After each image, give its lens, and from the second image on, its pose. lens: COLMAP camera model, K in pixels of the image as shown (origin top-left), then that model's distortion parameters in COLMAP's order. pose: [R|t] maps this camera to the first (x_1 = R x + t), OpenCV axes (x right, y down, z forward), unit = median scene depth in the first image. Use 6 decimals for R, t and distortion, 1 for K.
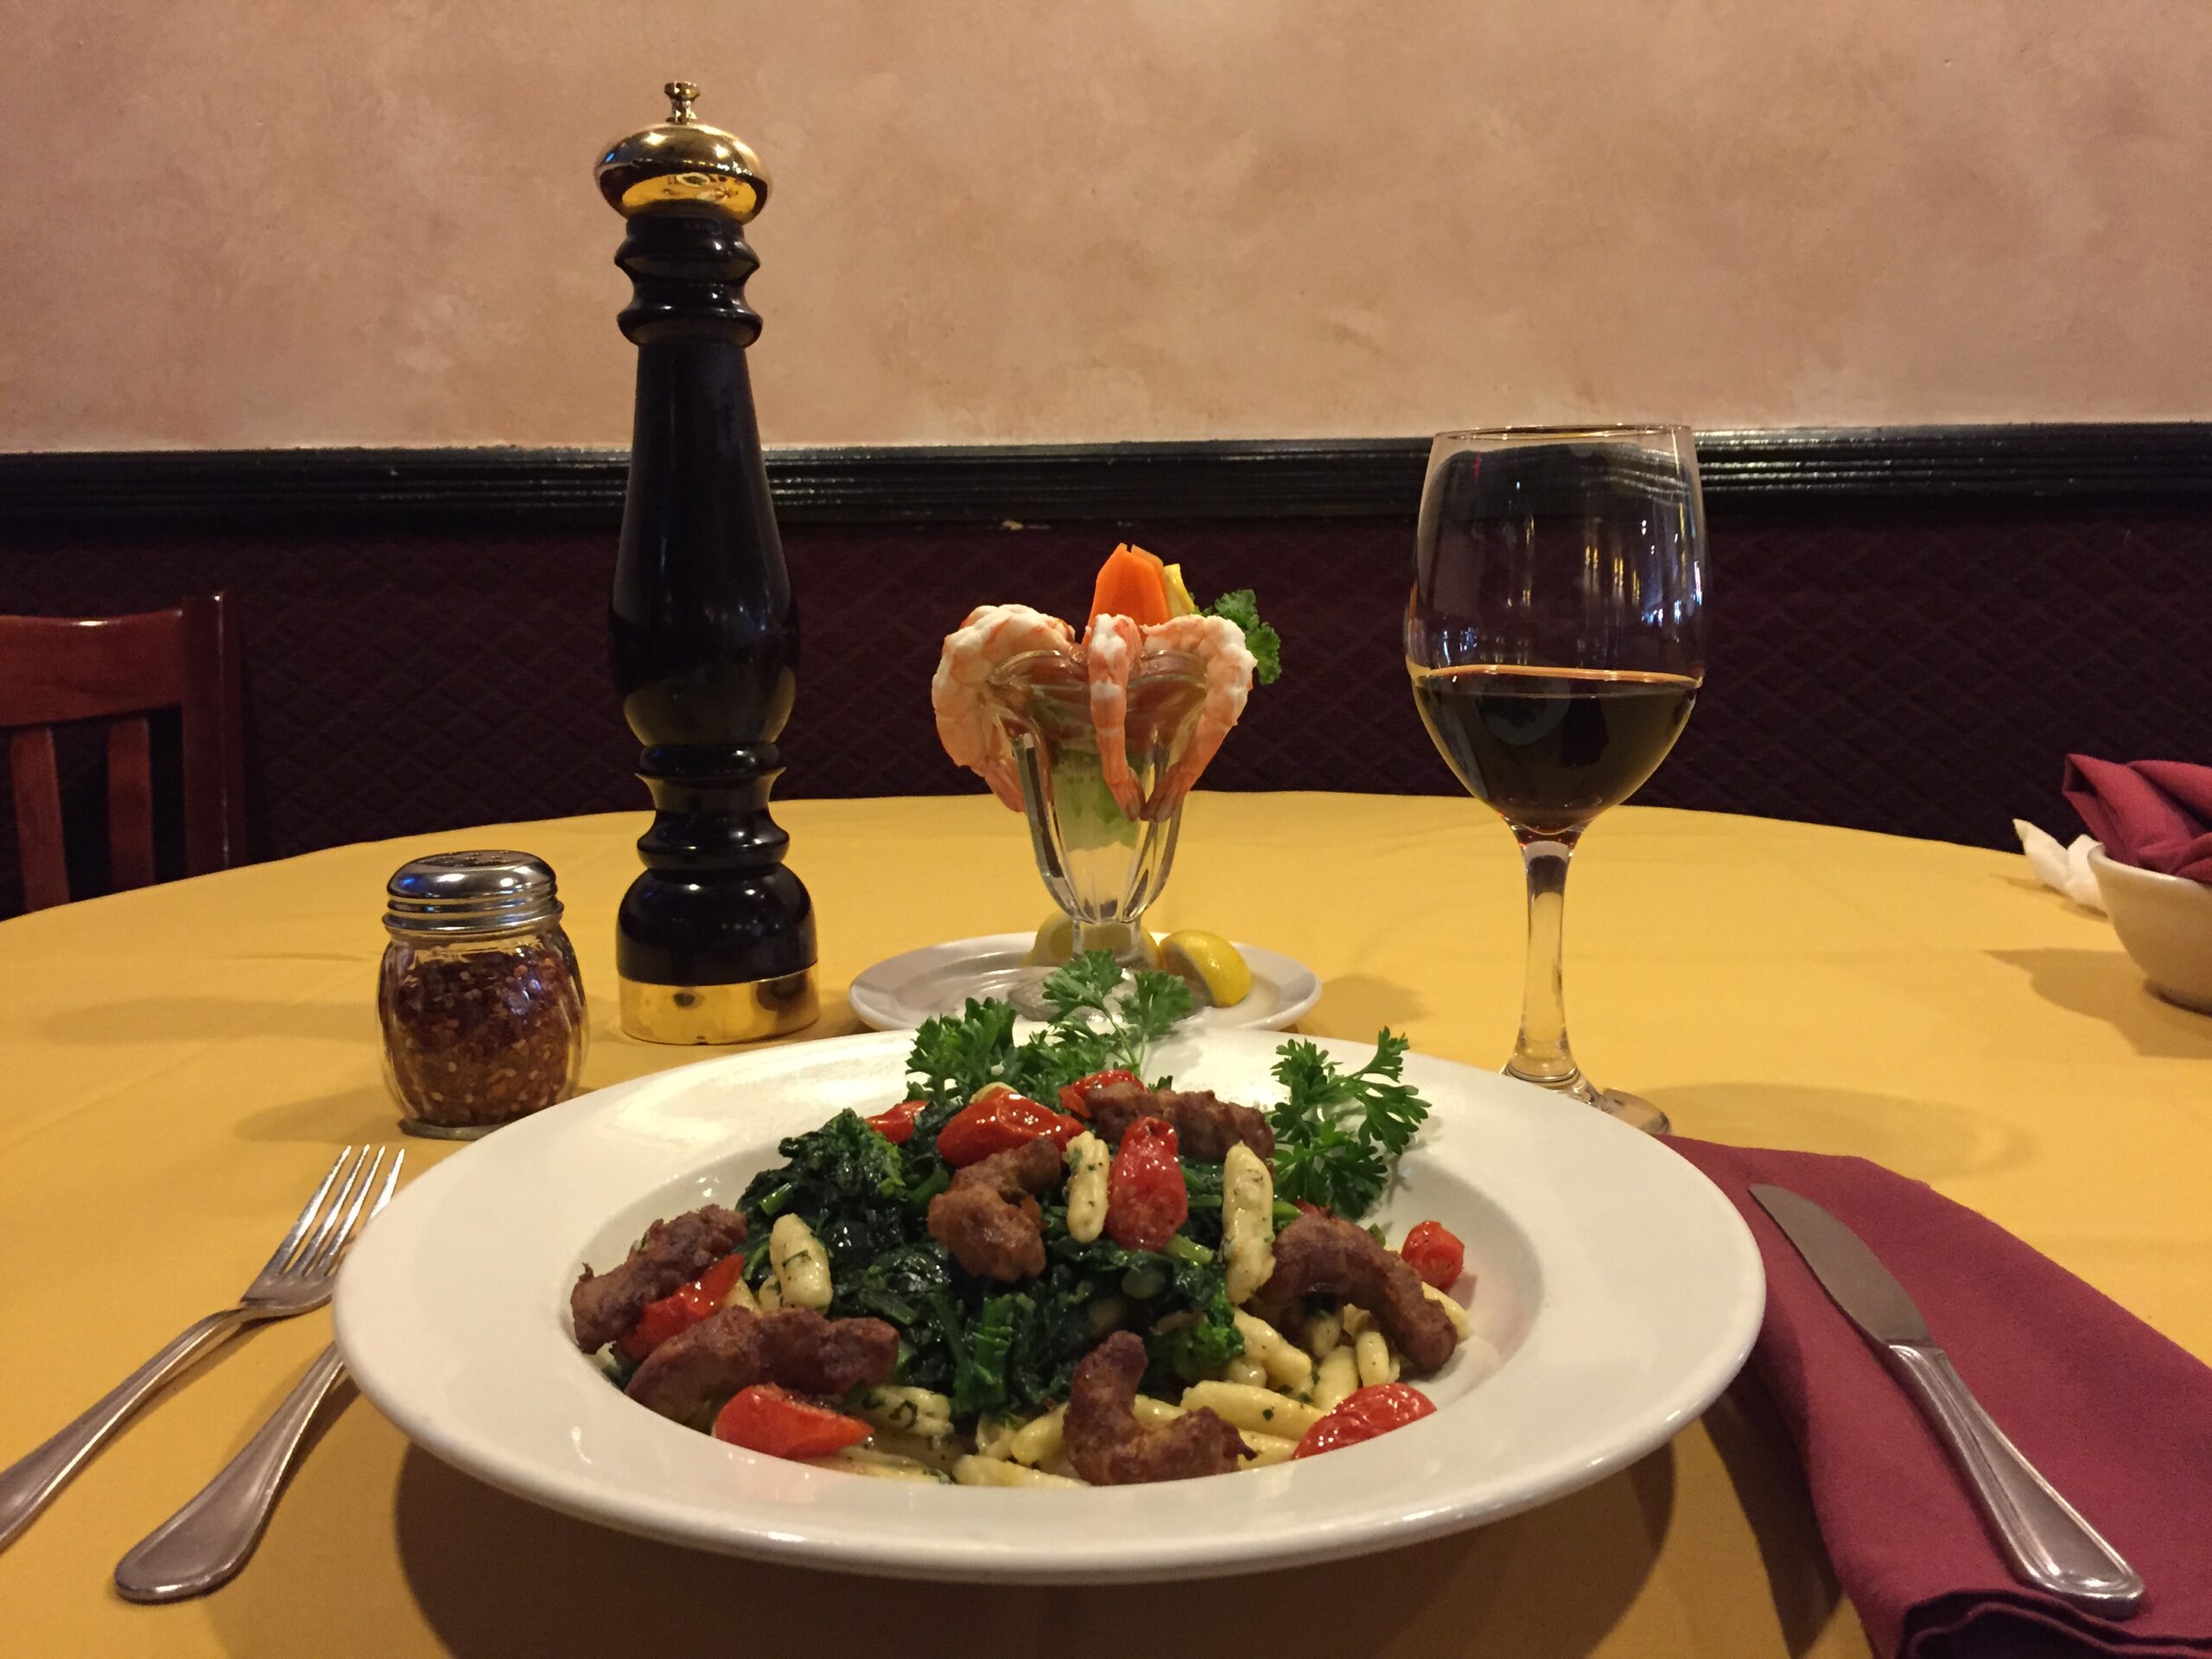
lens RADIAL K [[1956.3, 0, 1123.7], [0, 1956.3, 822.6], [0, 0, 1]] dist [0.066916, -0.109819]
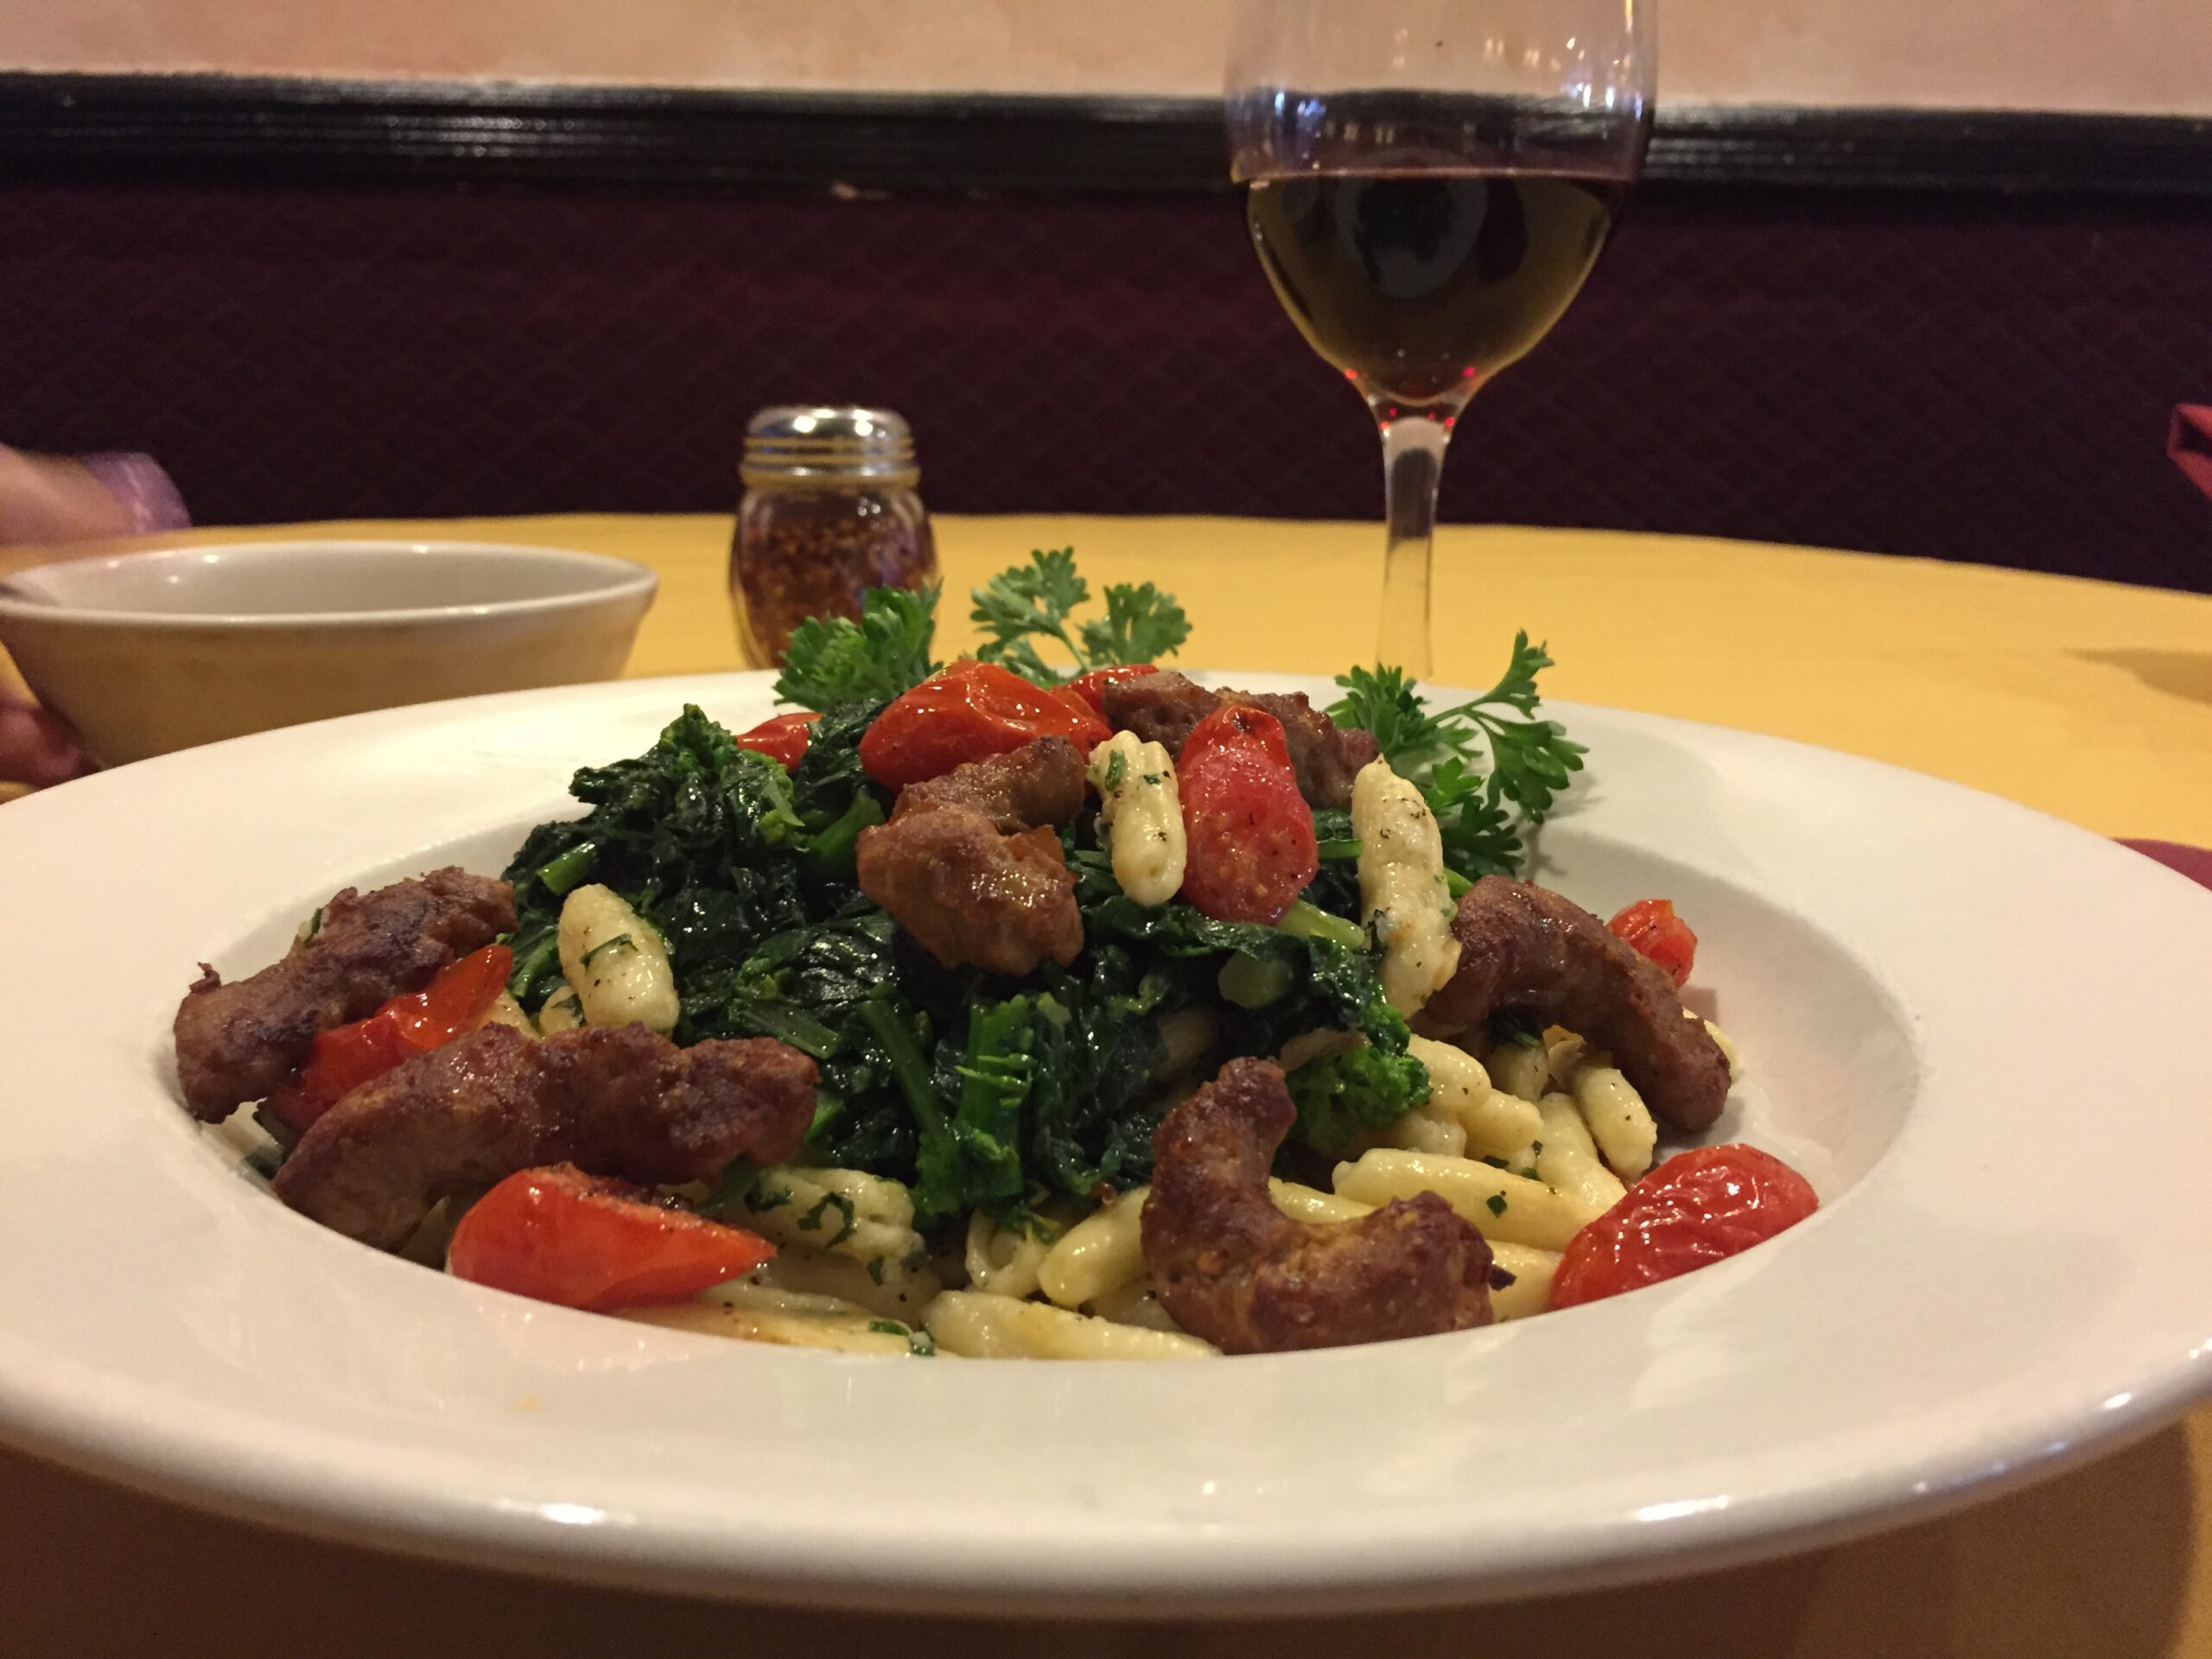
lens RADIAL K [[1956.3, 0, 1115.4], [0, 1956.3, 848.6], [0, 0, 1]] dist [0.066916, -0.109819]
pose [[0.995473, -0.004839, 0.094923, -0.078325], [-0.004896, 0.994767, 0.102056, 0.138425], [-0.094920, -0.102059, 0.990239, 0.451282]]
